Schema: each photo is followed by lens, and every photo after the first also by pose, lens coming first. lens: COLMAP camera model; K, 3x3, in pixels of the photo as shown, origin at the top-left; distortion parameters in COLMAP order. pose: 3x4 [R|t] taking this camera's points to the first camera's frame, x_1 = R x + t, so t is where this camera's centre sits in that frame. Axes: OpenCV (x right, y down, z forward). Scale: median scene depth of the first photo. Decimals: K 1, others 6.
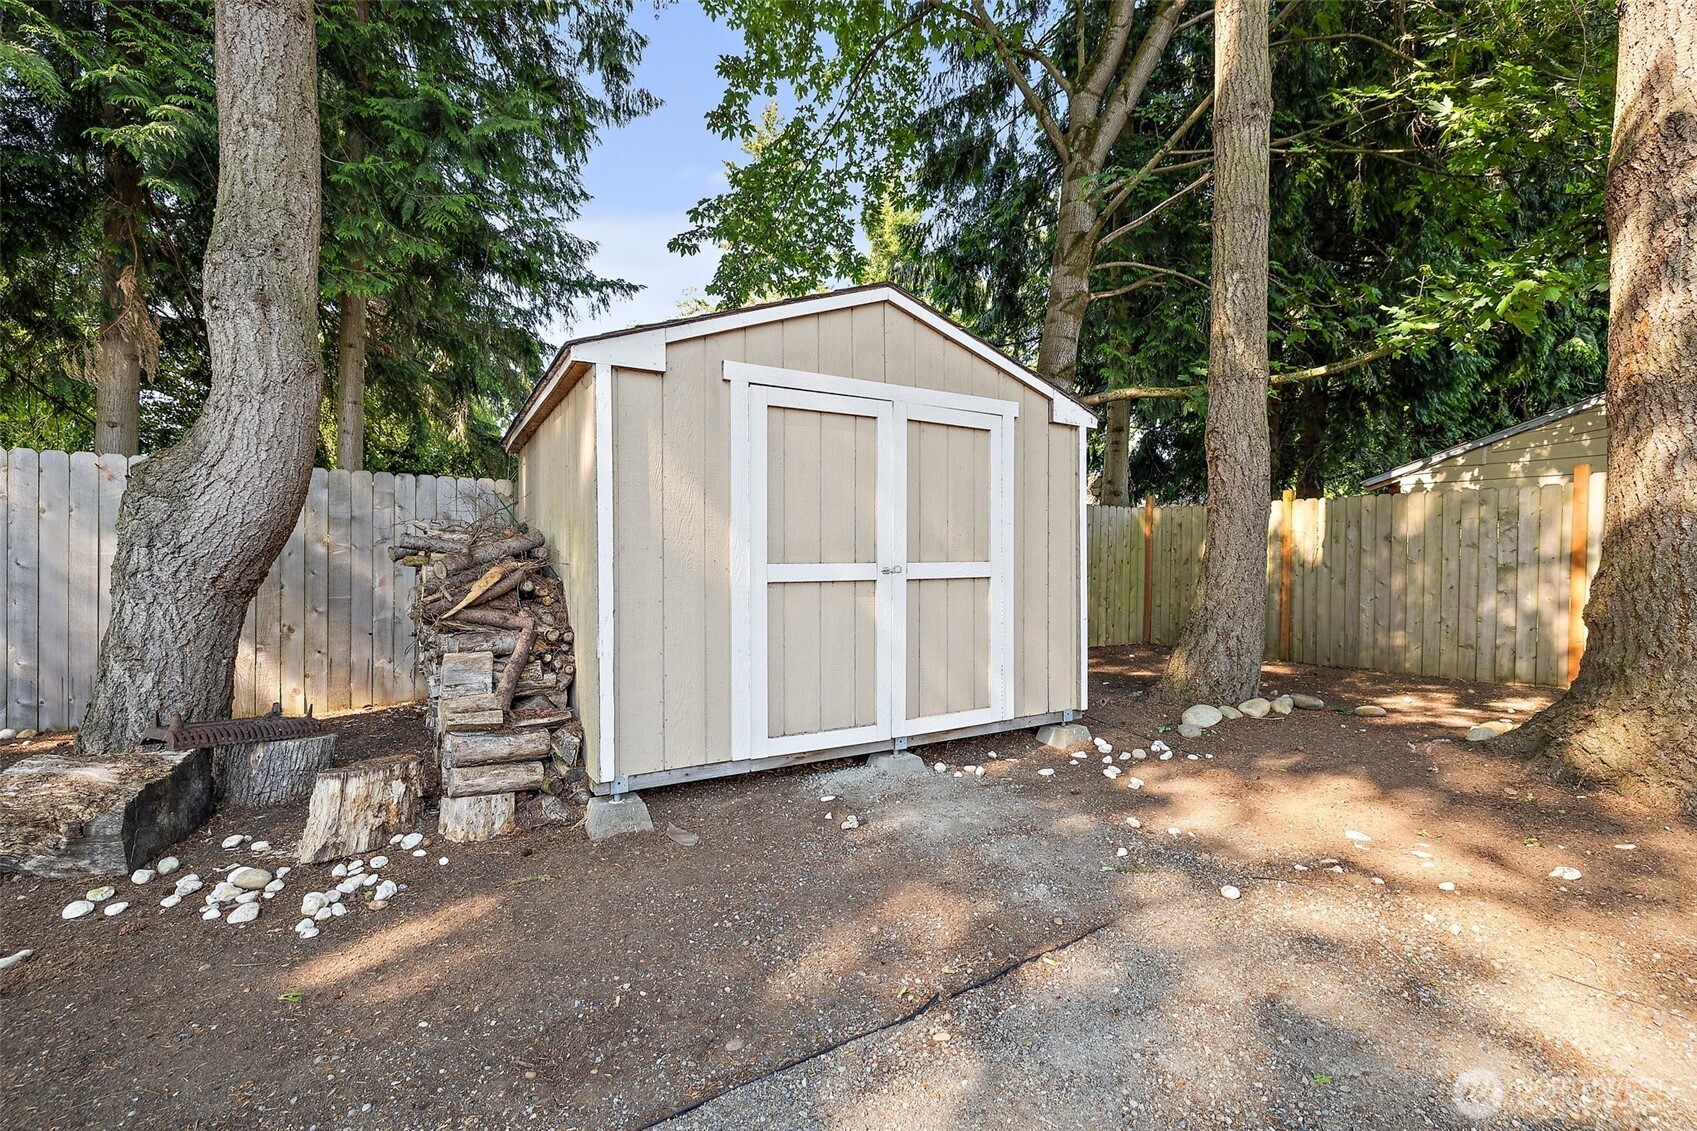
lens RADIAL K [[742.7, 0, 840.2], [0, 742.7, 557.3], [0, 0, 1]] dist [0.000988, 0.000363]
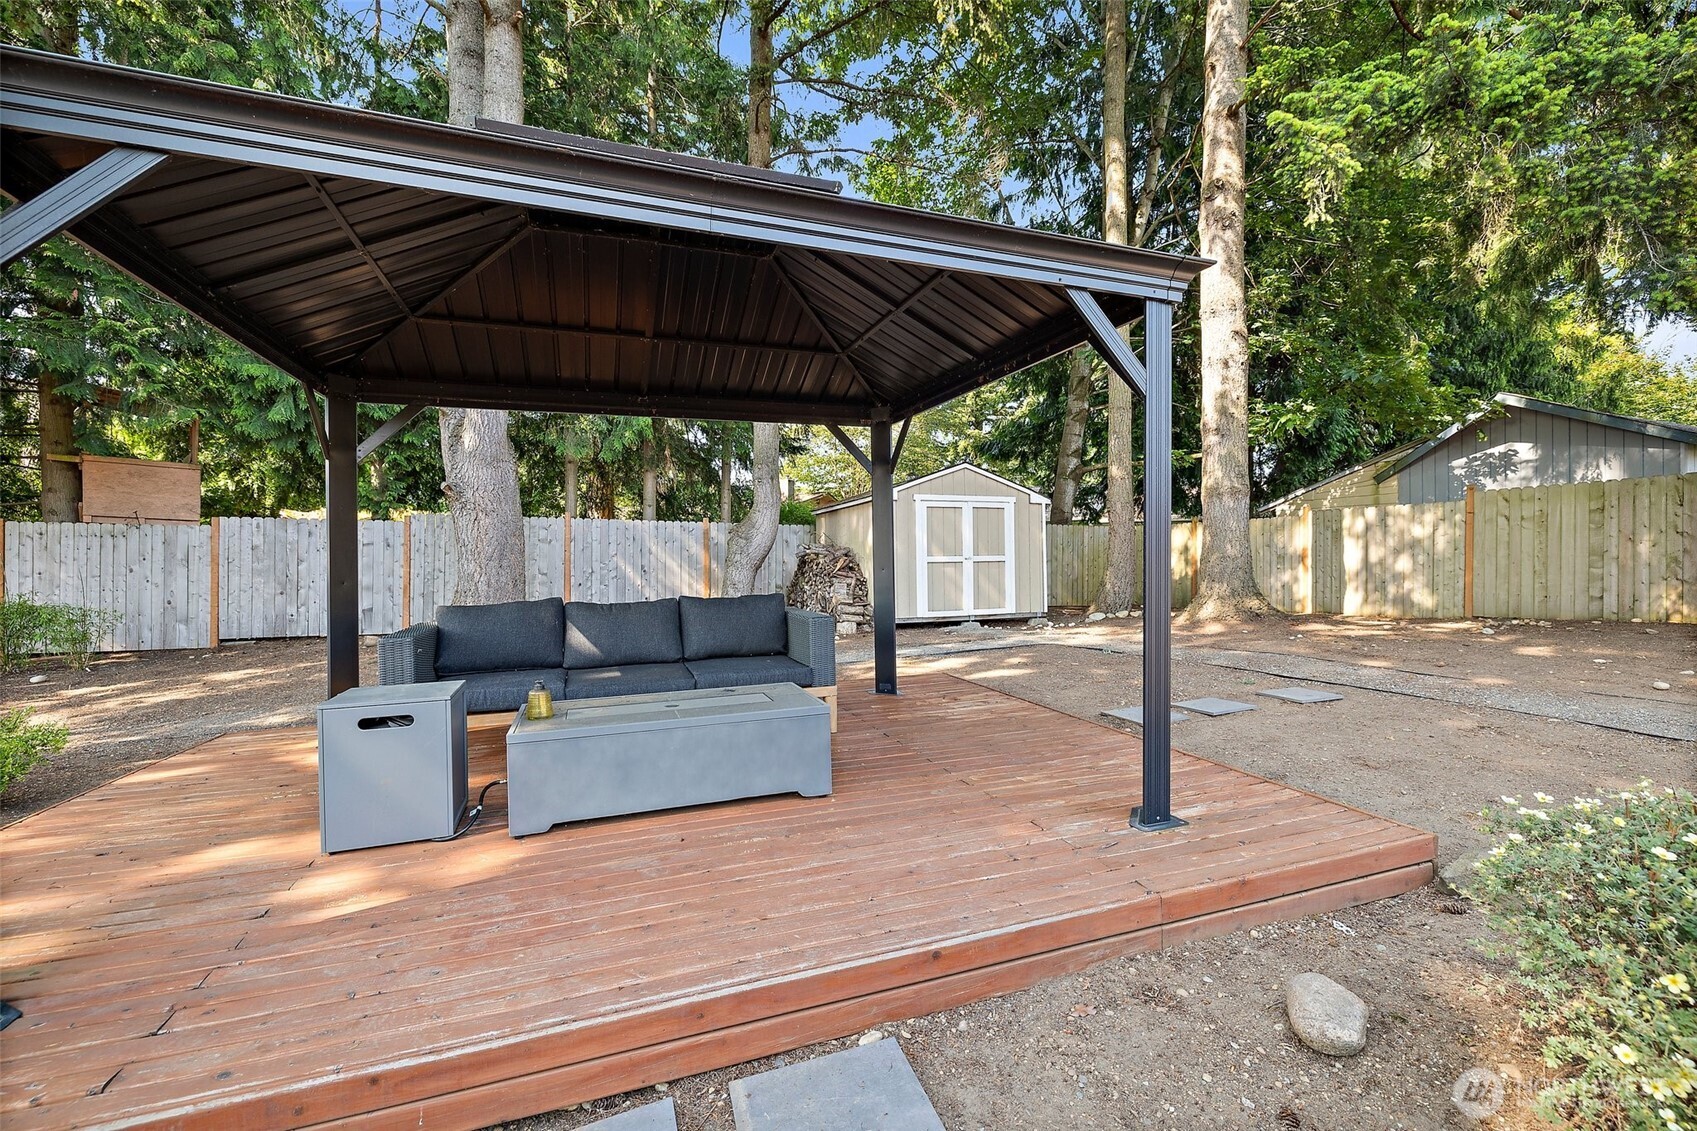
lens RADIAL K [[720.5, 0, 853.2], [0, 720.5, 565.9], [0, 0, 1]] dist [0.000068, -0.000013]
pose [[0.990481, -0.009887, -0.137294, 0.009420], [0.010700, 0.999929, 0.005183, 0.023365], [0.137233, -0.006602, 0.990517, -1.700502]]
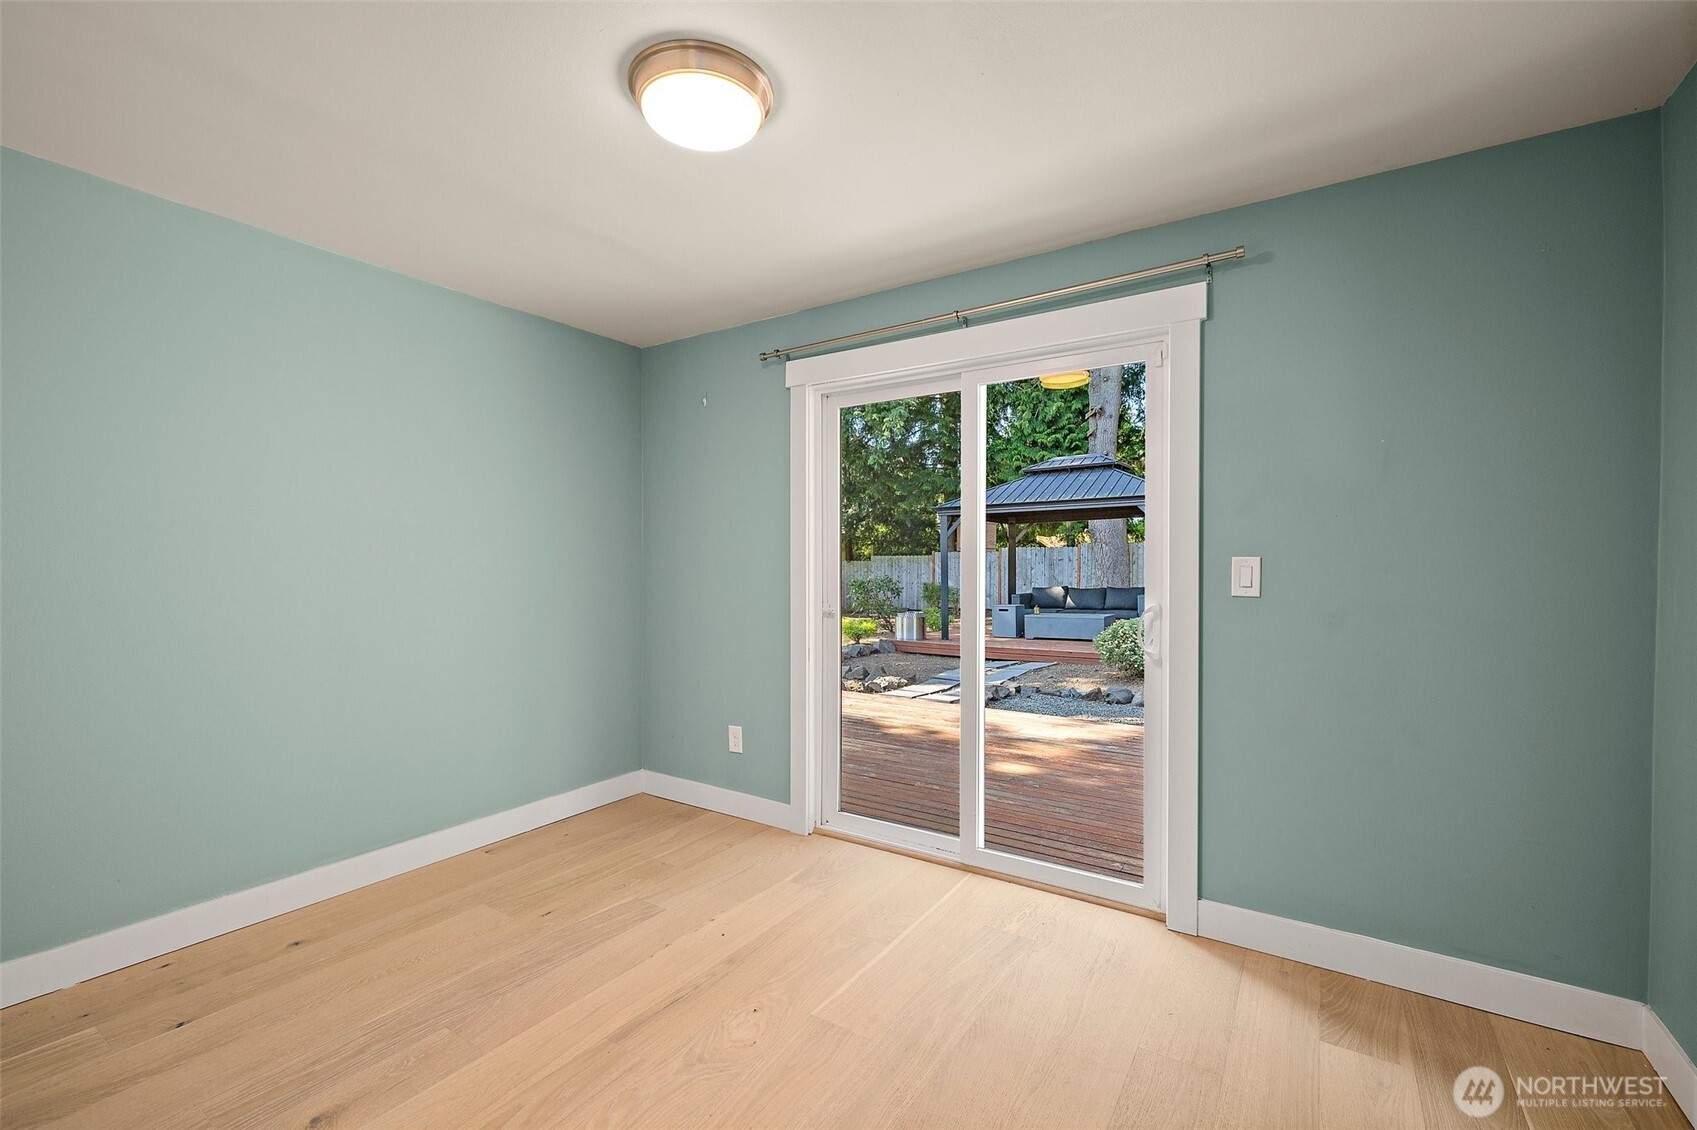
lens RADIAL K [[718.5, 0, 853.4], [0, 718.5, 566.6], [0, 0, 1]] dist [0.000153, 0.000281]
pose [[0.456420, -0.006322, -0.889742, 1.585663], [0.007521, 0.999966, -0.003248, -0.007946], [0.889733, -0.005209, 0.456452, -2.828663]]
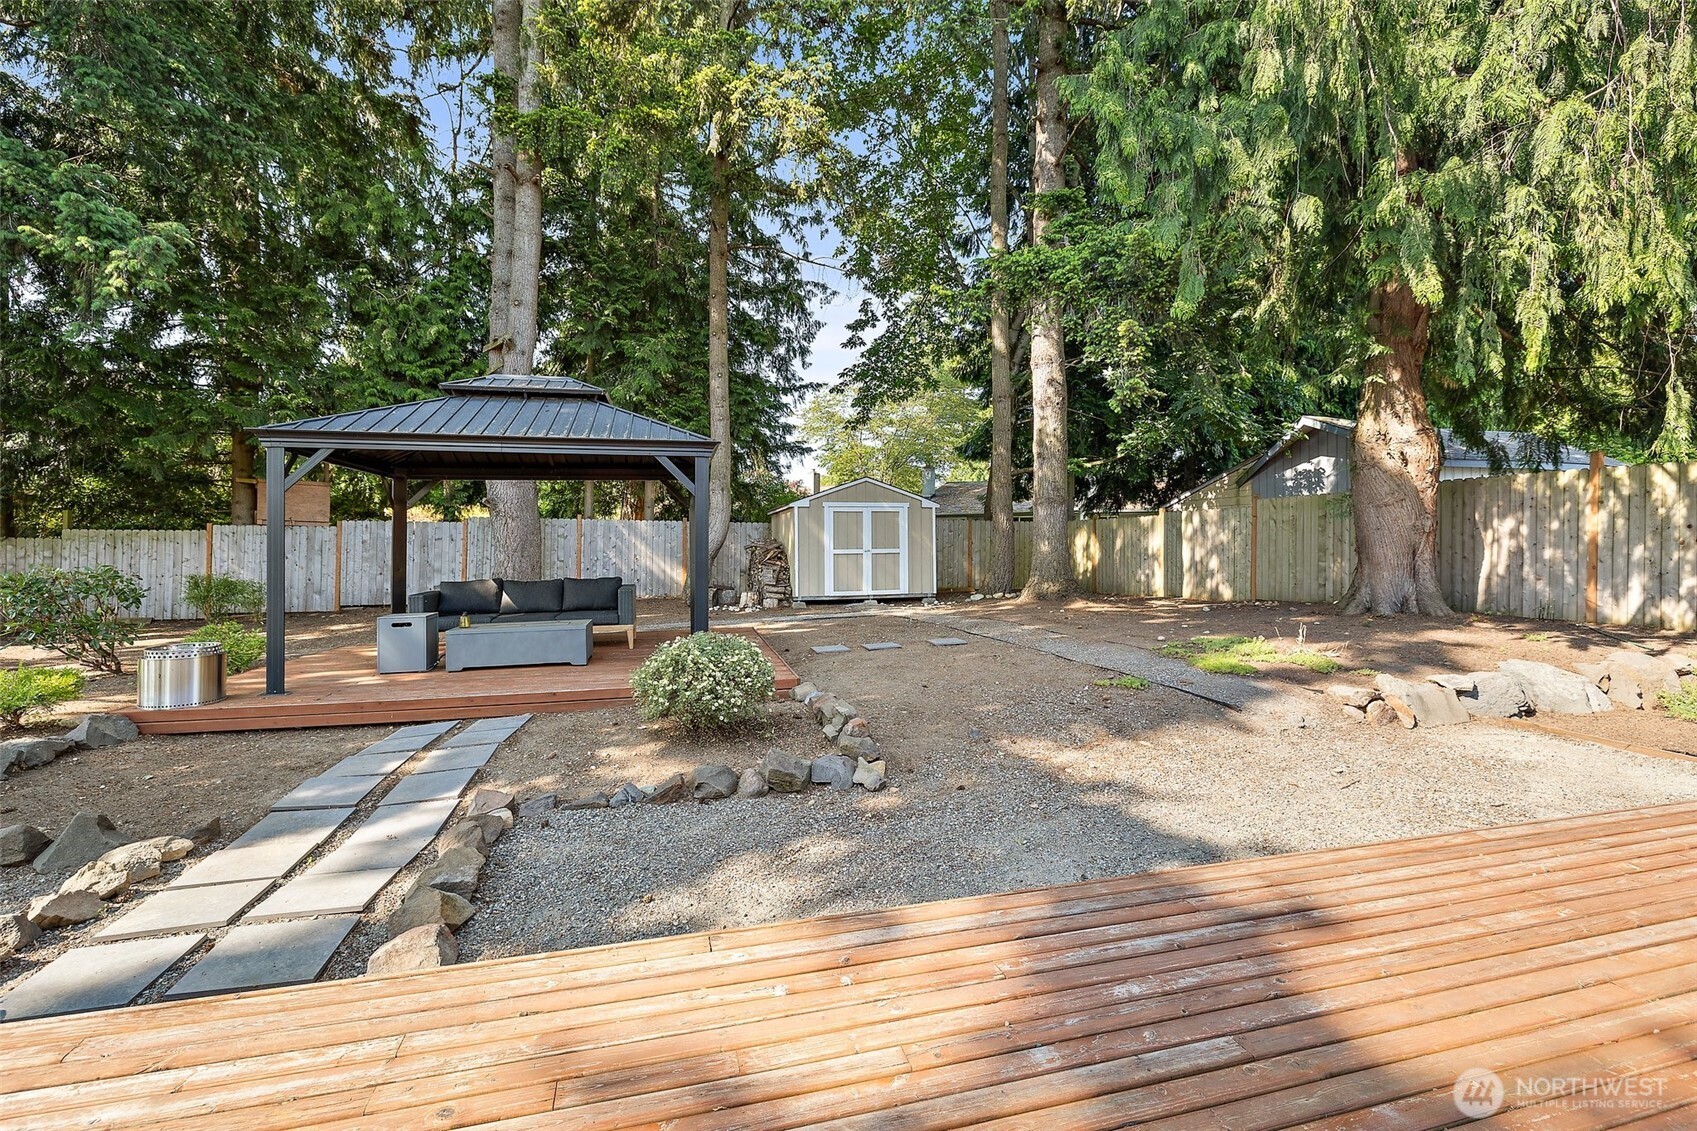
lens RADIAL K [[732.2, 0, 846.1], [0, 732.2, 535.3], [0, 0, 1]] dist [0.000902, 0.000090]
pose [[0.968058, -0.010554, -0.250506, 0.813654], [0.007351, 0.999879, -0.013719, -0.012480], [0.250620, 0.011439, 0.968018, -2.408969]]
